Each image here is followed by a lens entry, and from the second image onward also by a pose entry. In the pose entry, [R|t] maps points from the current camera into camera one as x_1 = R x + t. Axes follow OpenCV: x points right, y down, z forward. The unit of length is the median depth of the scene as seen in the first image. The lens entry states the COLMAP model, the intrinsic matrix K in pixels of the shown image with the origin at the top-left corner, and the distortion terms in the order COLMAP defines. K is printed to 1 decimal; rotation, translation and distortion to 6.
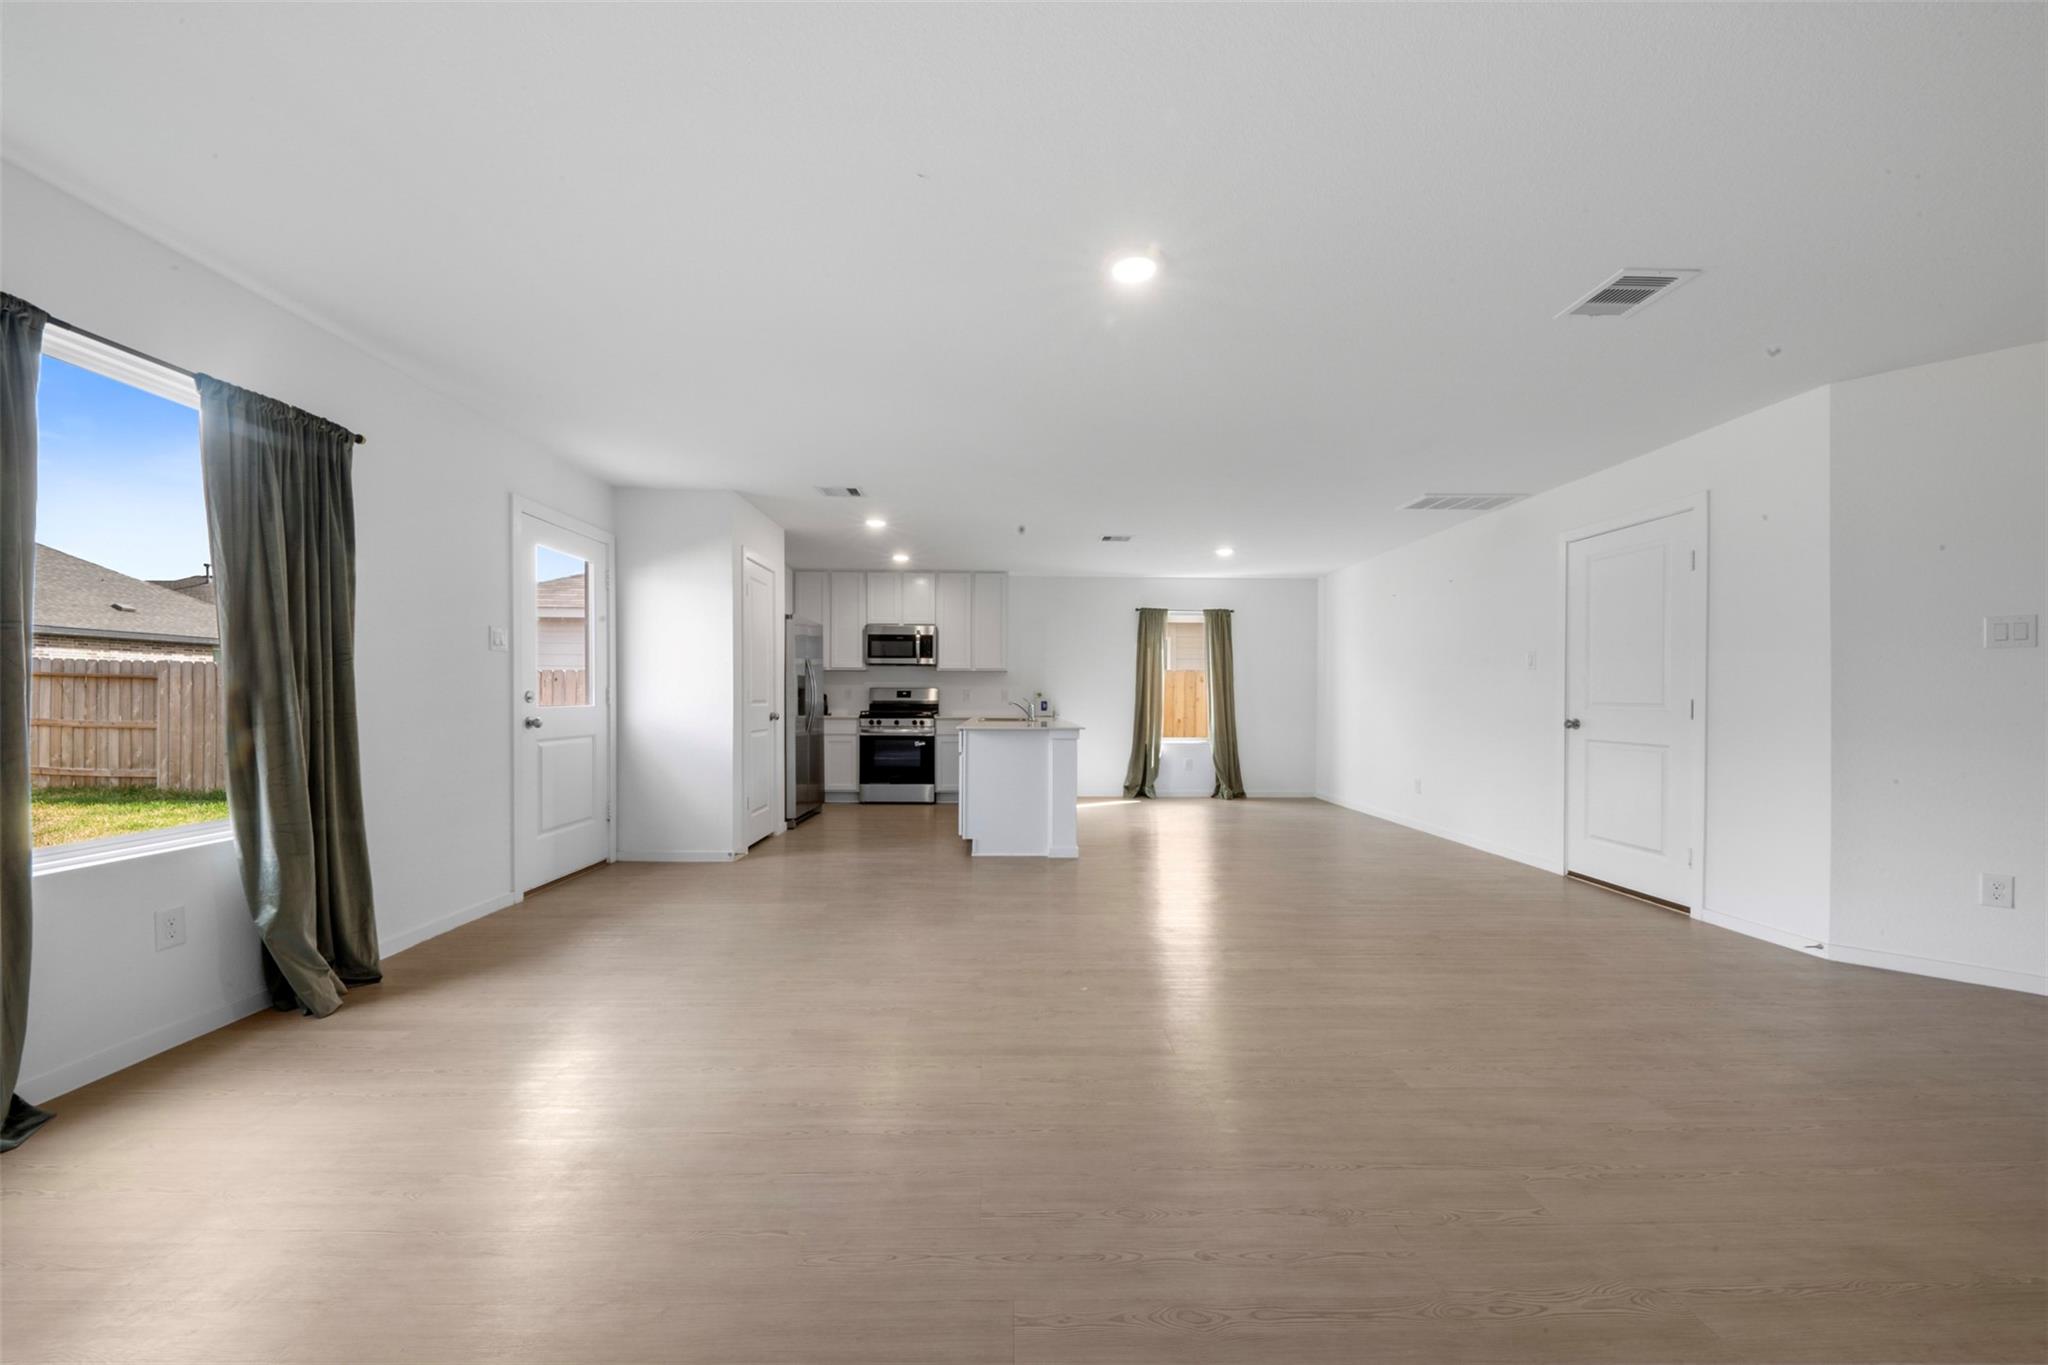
lens RADIAL K [[710.2, 0, 1022.8], [0, 710.2, 695.9], [0, 0, 1]] dist [0.000843, -0.000009]
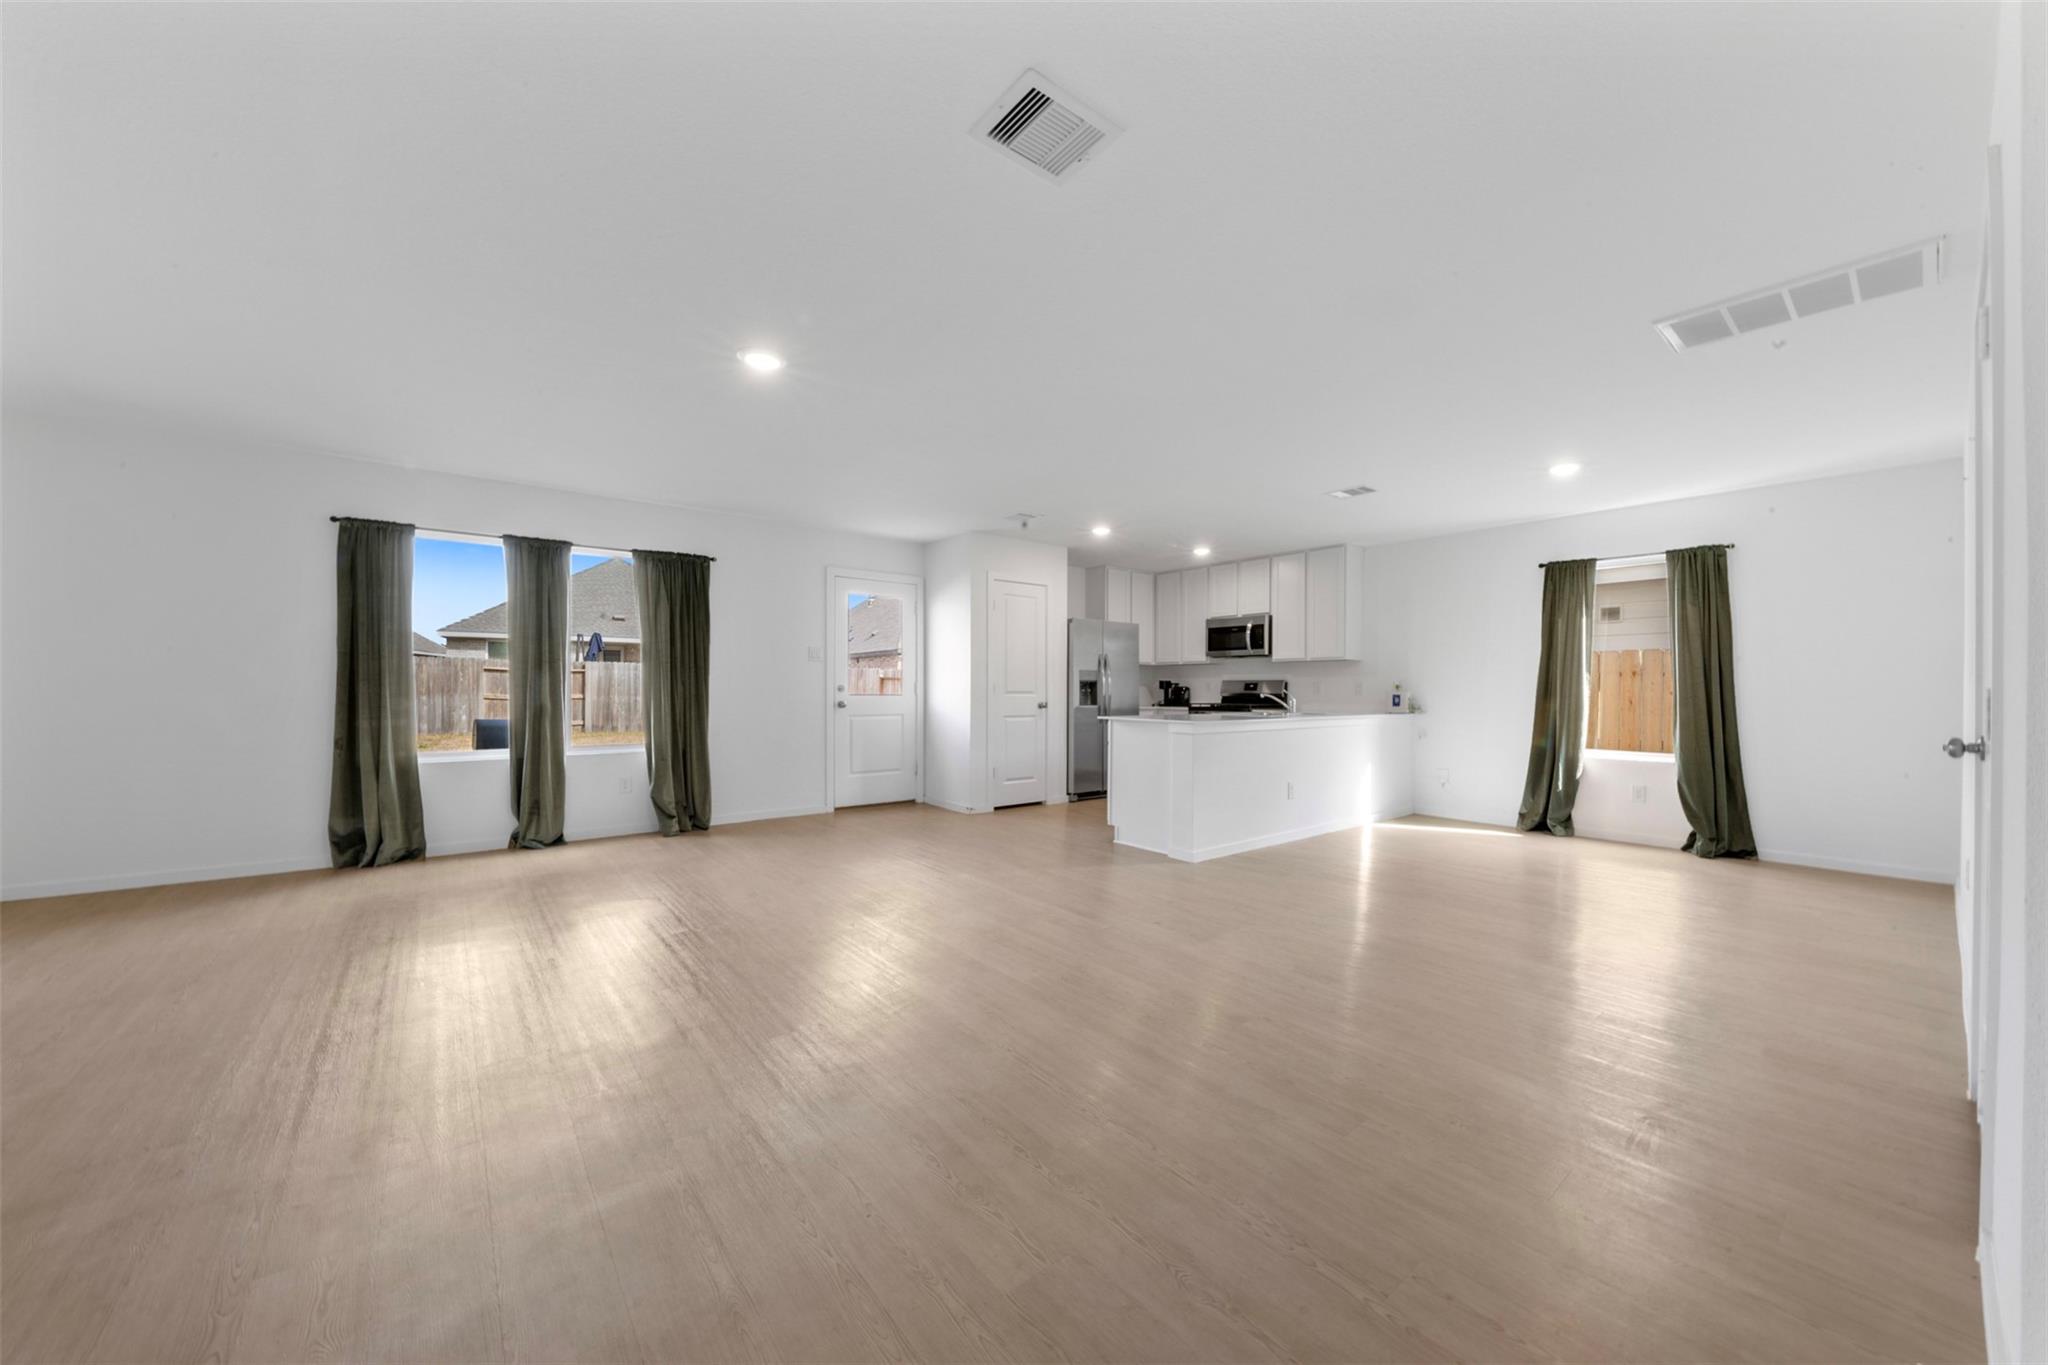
lens RADIAL K [[710.2, 0, 1026.4], [0, 710.2, 689.8], [0, 0, 1]] dist [0.000843, -0.000009]
pose [[0.618861, 0.001258, -0.785499, 0.414717], [-0.000596, 0.999999, 0.001132, 0.000774], [0.785500, -0.000232, 0.618861, 0.160025]]
